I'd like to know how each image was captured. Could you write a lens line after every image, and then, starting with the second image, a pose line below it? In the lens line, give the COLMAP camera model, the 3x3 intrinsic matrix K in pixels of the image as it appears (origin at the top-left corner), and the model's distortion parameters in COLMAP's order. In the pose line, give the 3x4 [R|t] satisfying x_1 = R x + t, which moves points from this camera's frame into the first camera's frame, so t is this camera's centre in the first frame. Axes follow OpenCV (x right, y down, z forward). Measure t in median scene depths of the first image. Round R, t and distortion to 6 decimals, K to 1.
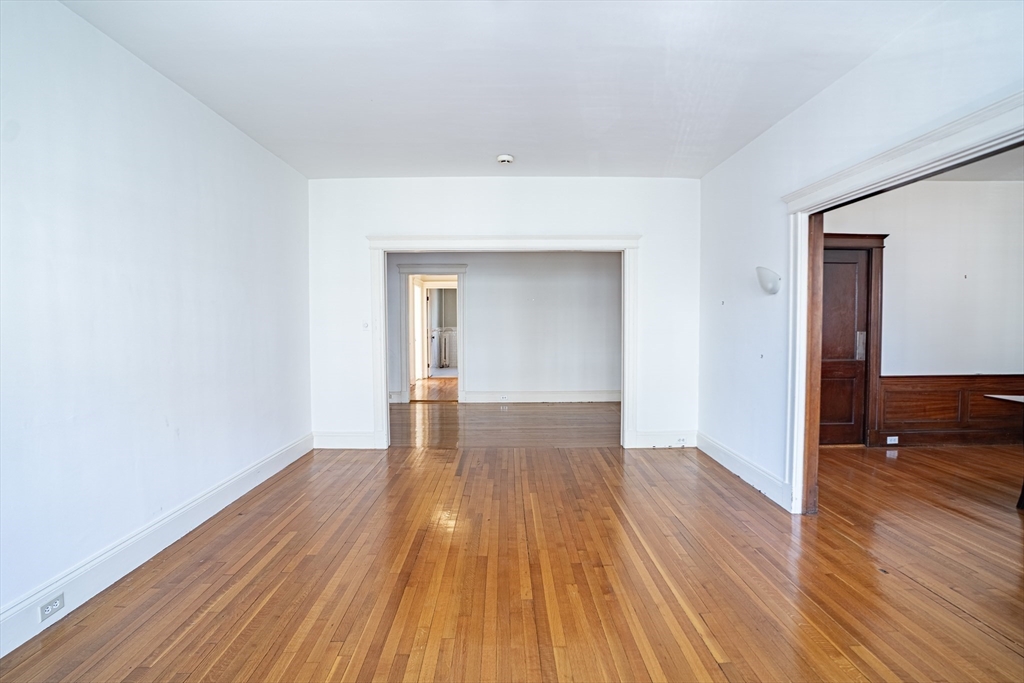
lens RADIAL K [[513.5, 0, 512.0], [0, 513.5, 341.5], [0, 0, 1]] dist [-0.018008, 0.000112]
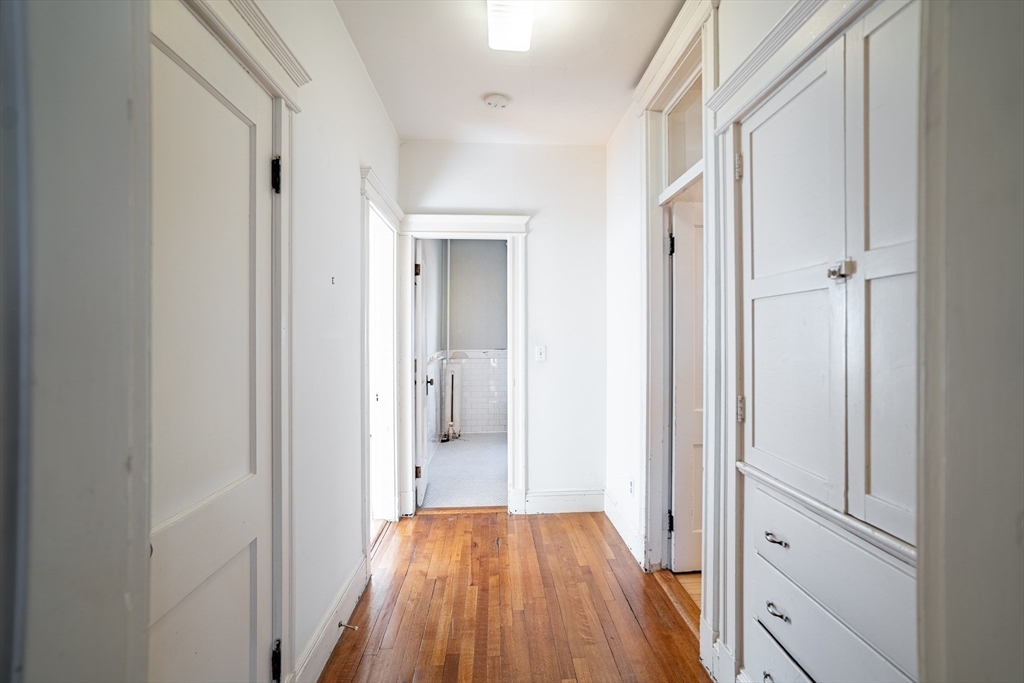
lens RADIAL K [[513.5, 0, 512.0], [0, 513.5, 341.5], [0, 0, 1]] dist [-0.018008, 0.000112]
pose [[0.999492, 0.004670, 0.031530, -0.098664], [-0.003660, 0.999481, -0.032005, -0.022931], [-0.031663, 0.031873, 0.998990, 0.582471]]
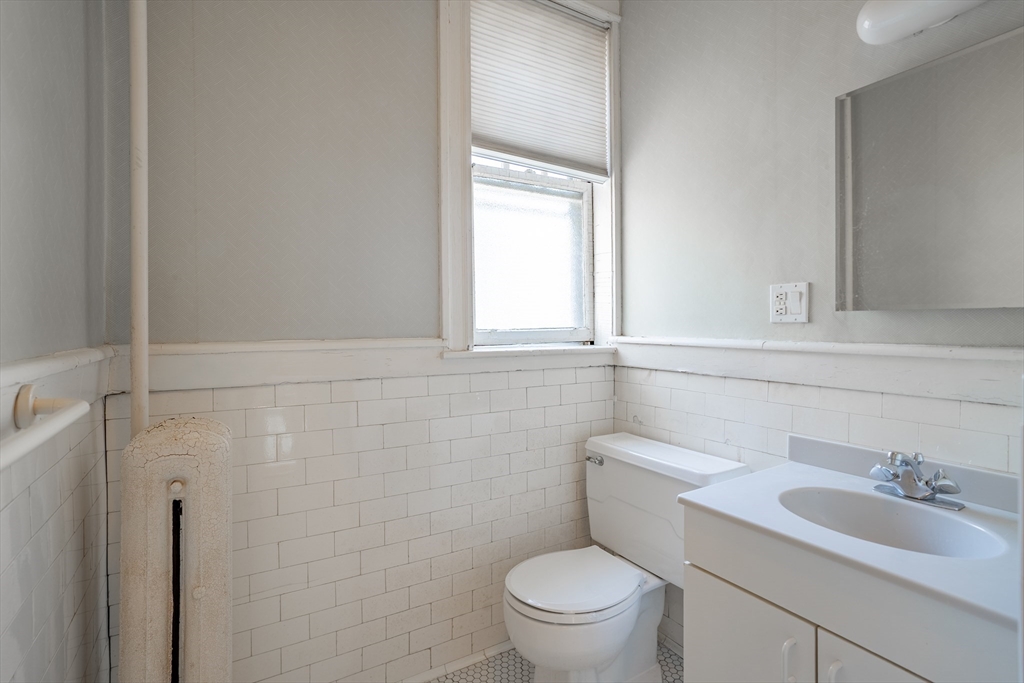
lens RADIAL K [[513.5, 0, 512.0], [0, 513.5, 341.5], [0, 0, 1]] dist [-0.018008, 0.000112]
pose [[0.855941, -0.004951, 0.517051, -0.135105], [0.020816, 0.999474, -0.024888, -0.028476], [-0.516655, 0.032065, 0.855593, 0.973213]]
